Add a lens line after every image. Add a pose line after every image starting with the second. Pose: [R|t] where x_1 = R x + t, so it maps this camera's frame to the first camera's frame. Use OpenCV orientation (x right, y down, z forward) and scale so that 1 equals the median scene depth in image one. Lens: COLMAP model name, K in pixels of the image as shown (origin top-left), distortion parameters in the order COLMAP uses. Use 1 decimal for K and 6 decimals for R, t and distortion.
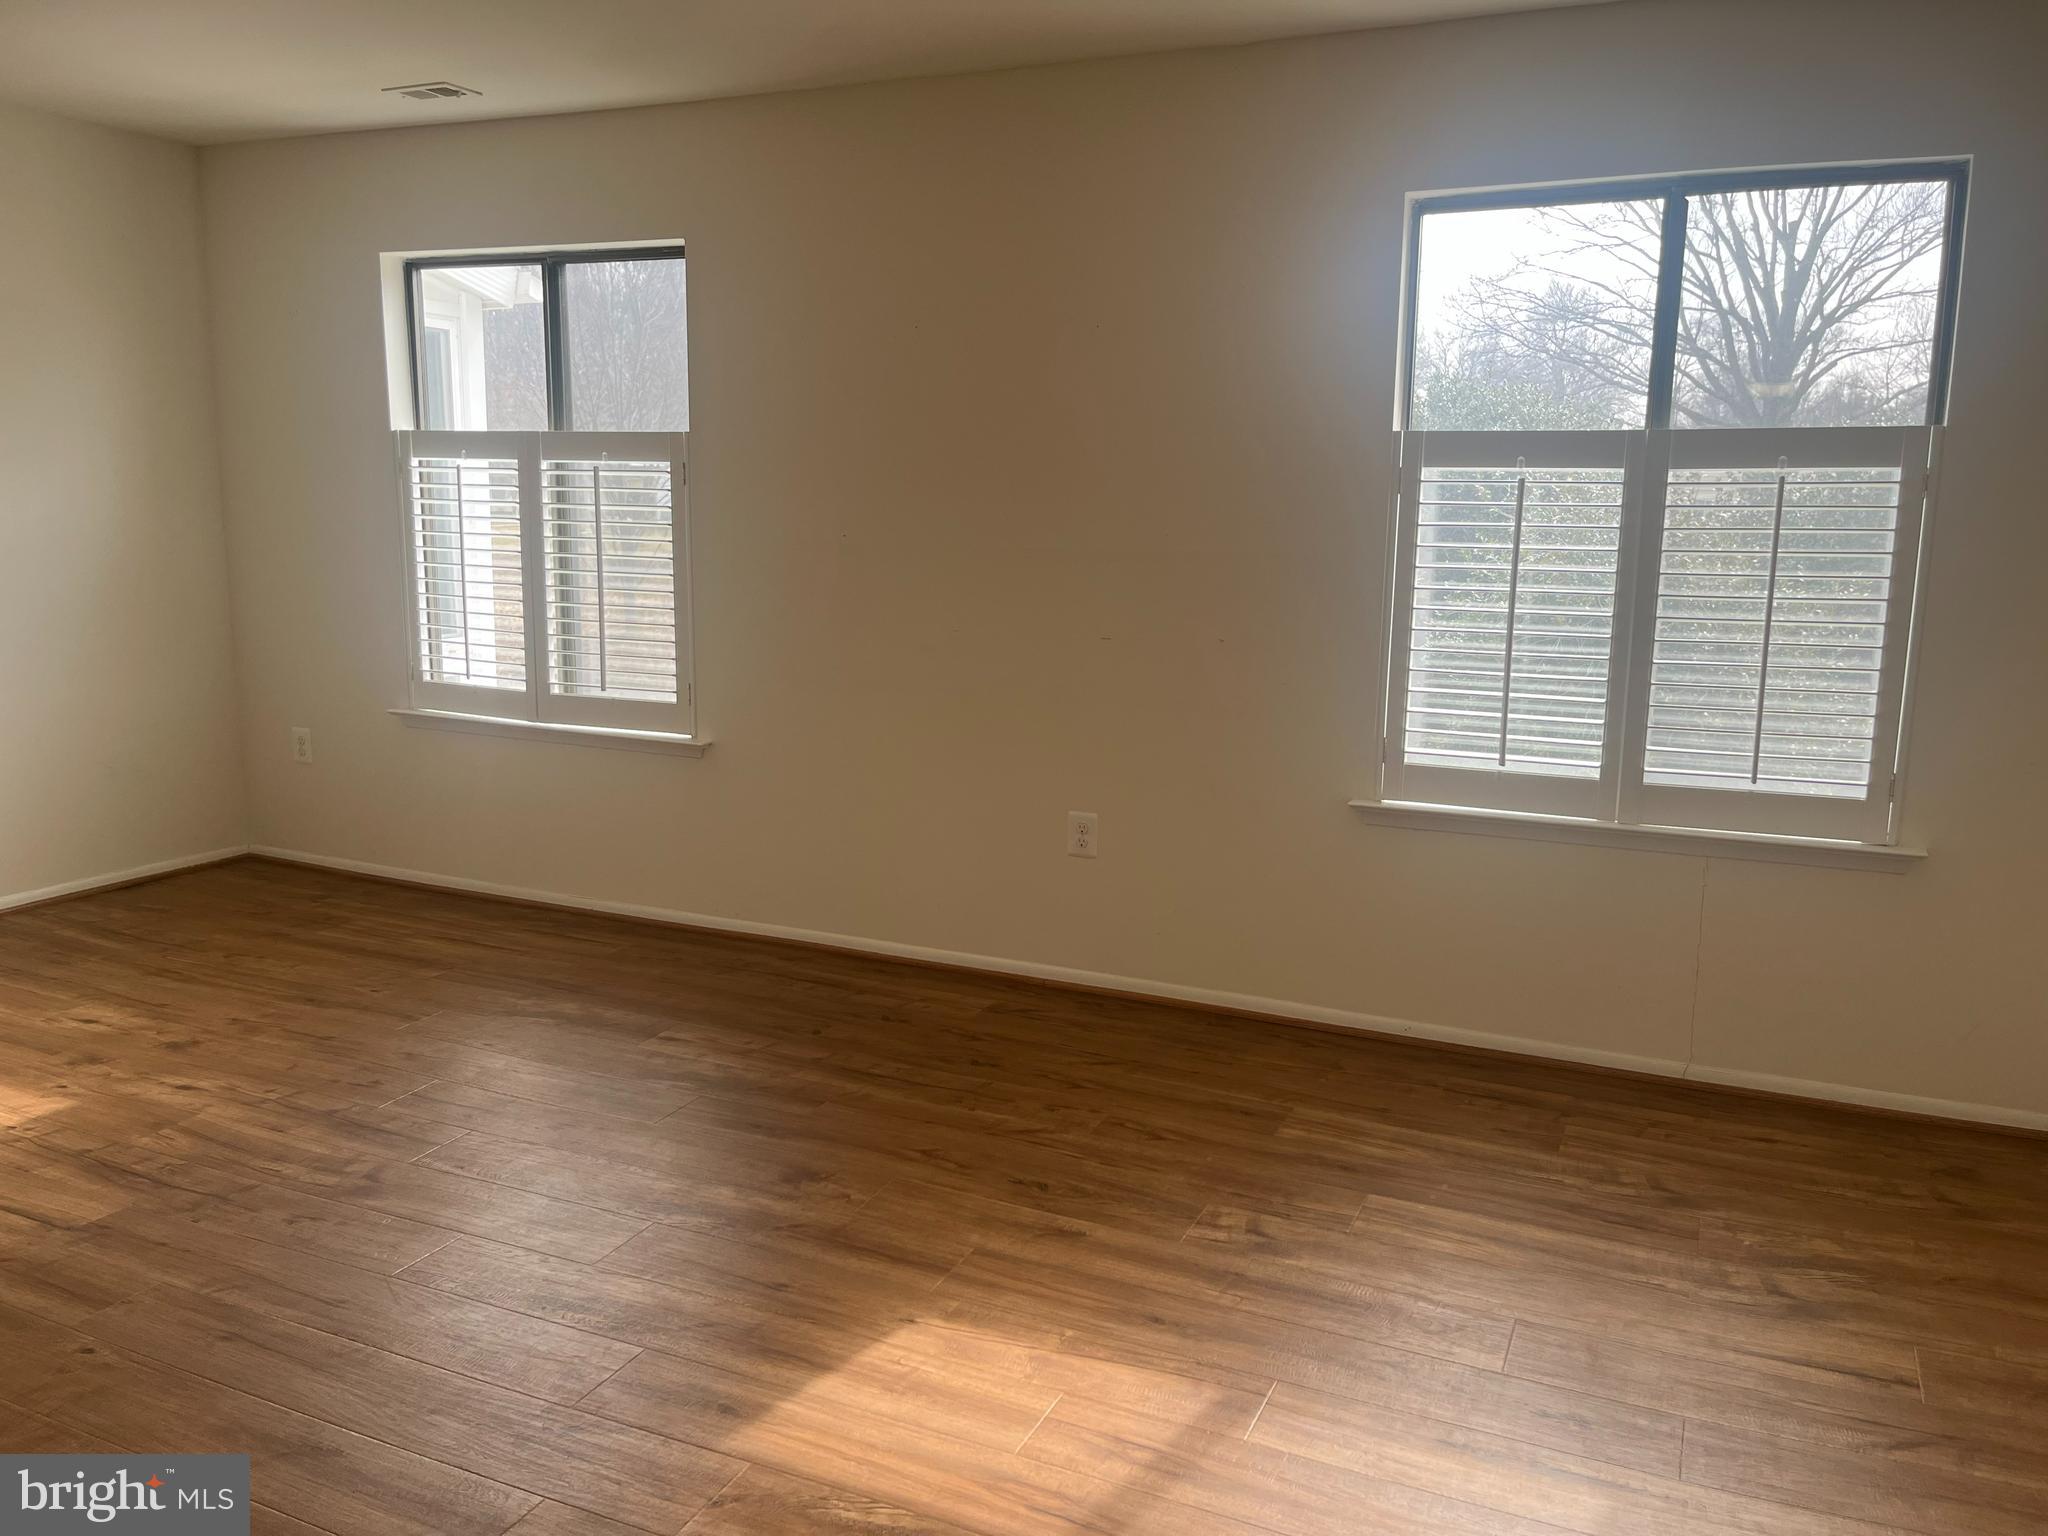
lens RADIAL K [[1558.1, 0, 1015.6], [0, 1558.1, 775.2], [0, 0, 1]] dist [0.071475, -0.087959]
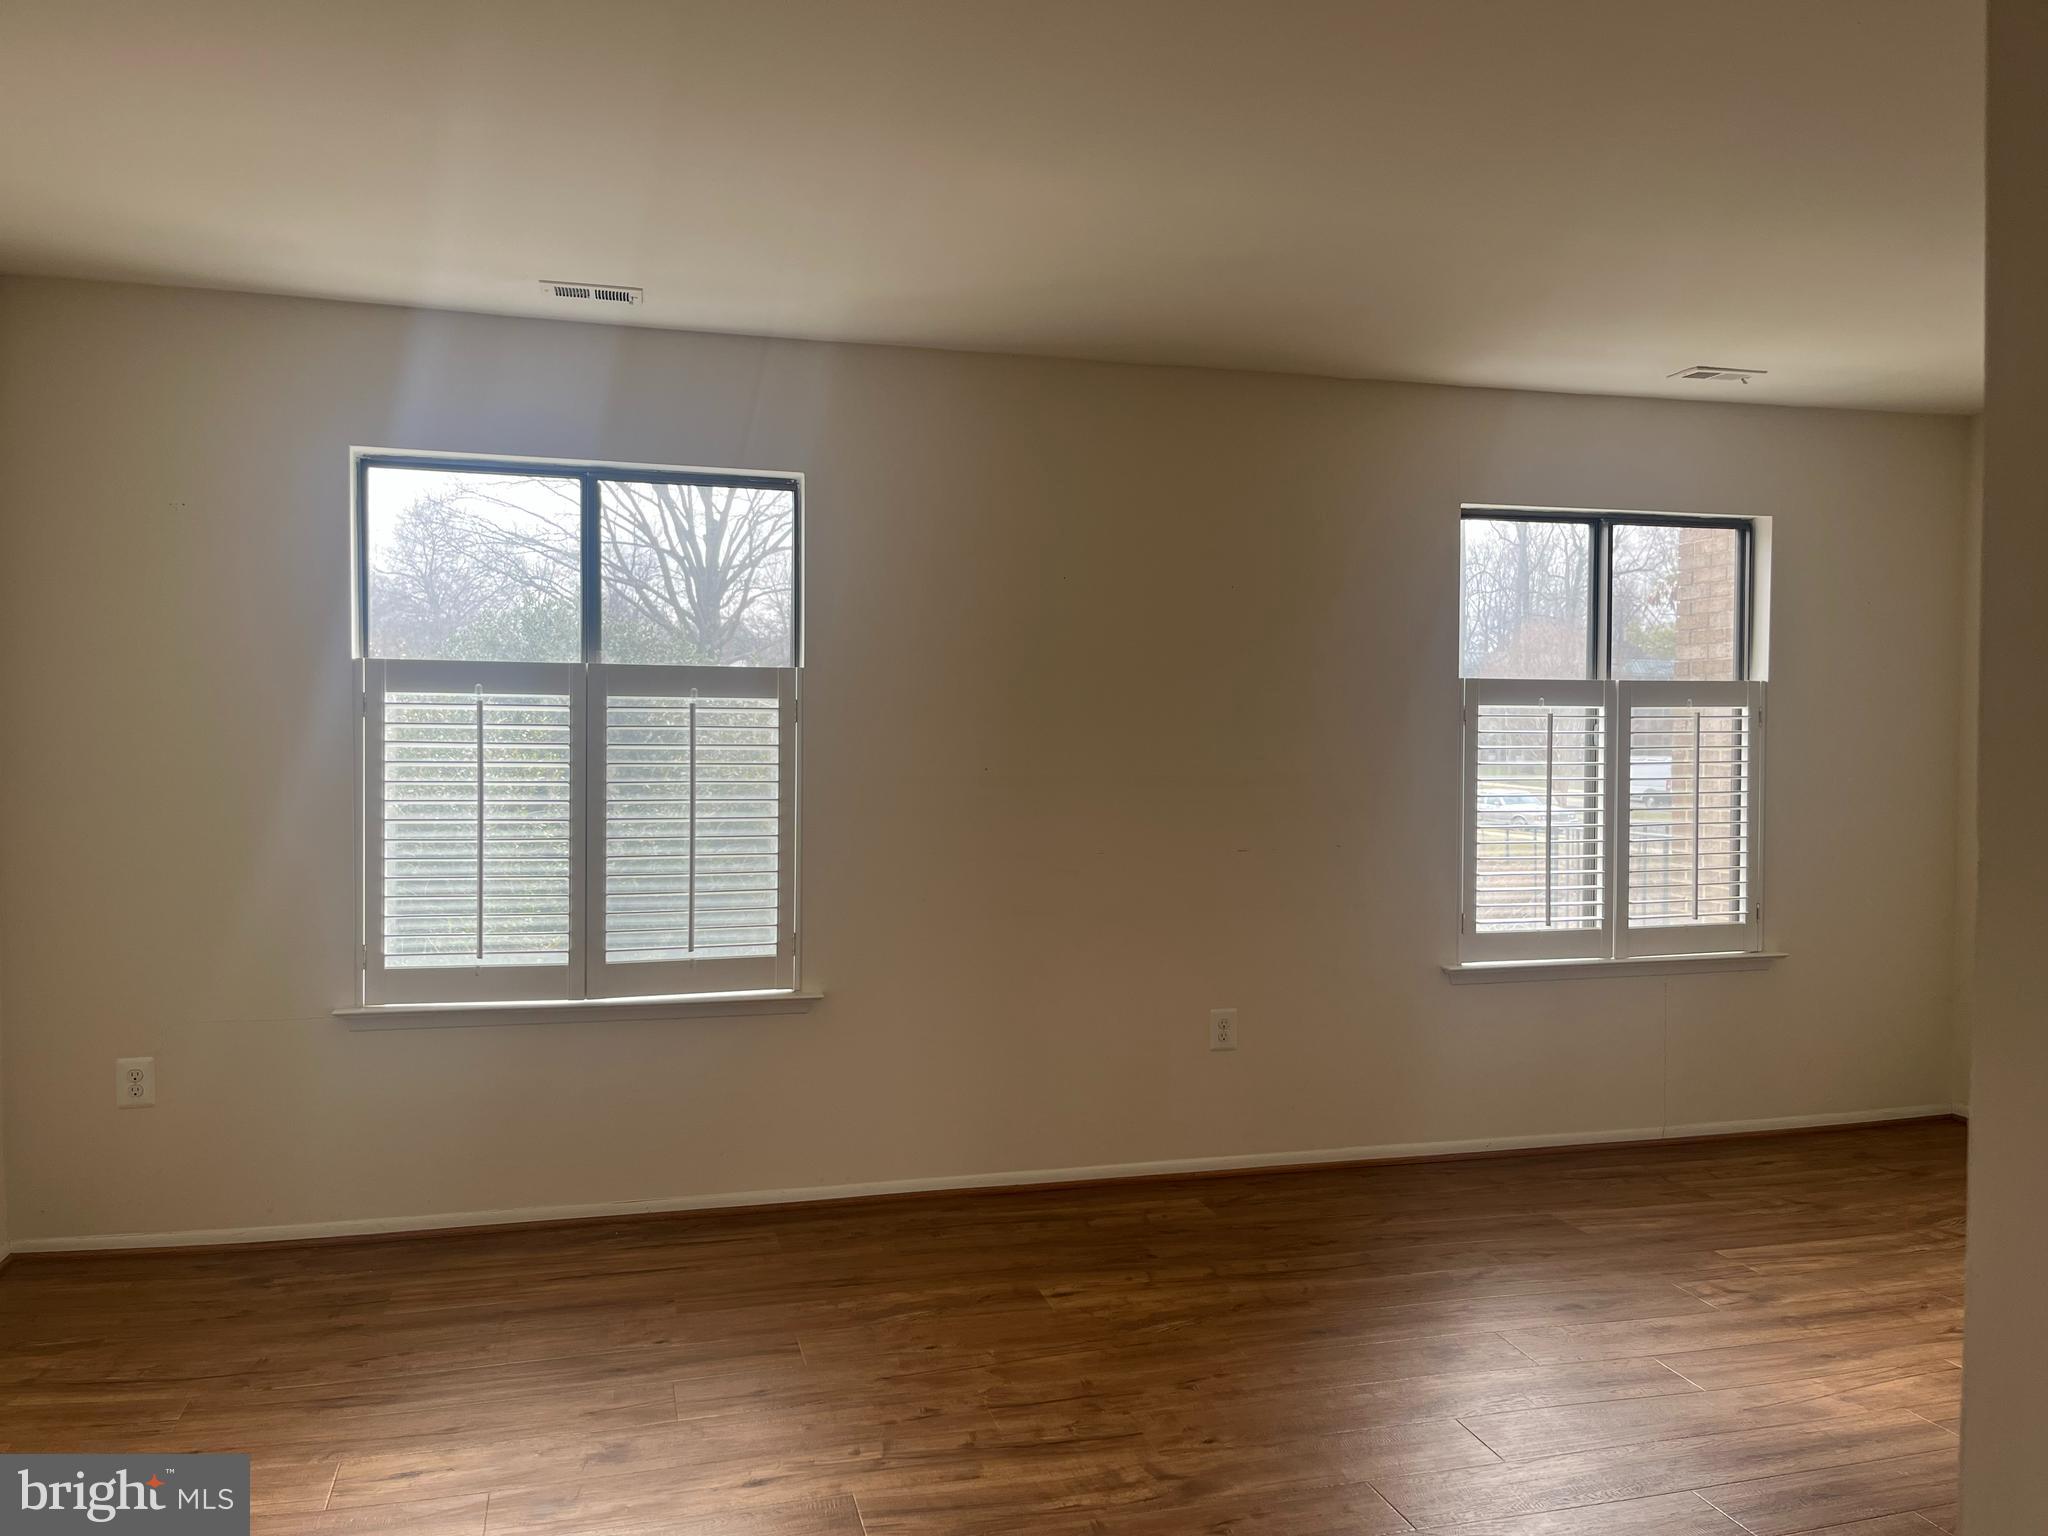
lens RADIAL K [[1558.1, 0, 1012.6], [0, 1558.1, 770.2], [0, 0, 1]] dist [0.071475, -0.087959]
pose [[0.766506, -0.028282, 0.641614, -0.811268], [0.120886, 0.987526, -0.100887, -0.051758], [-0.630757, 0.154893, 0.760364, 0.233113]]
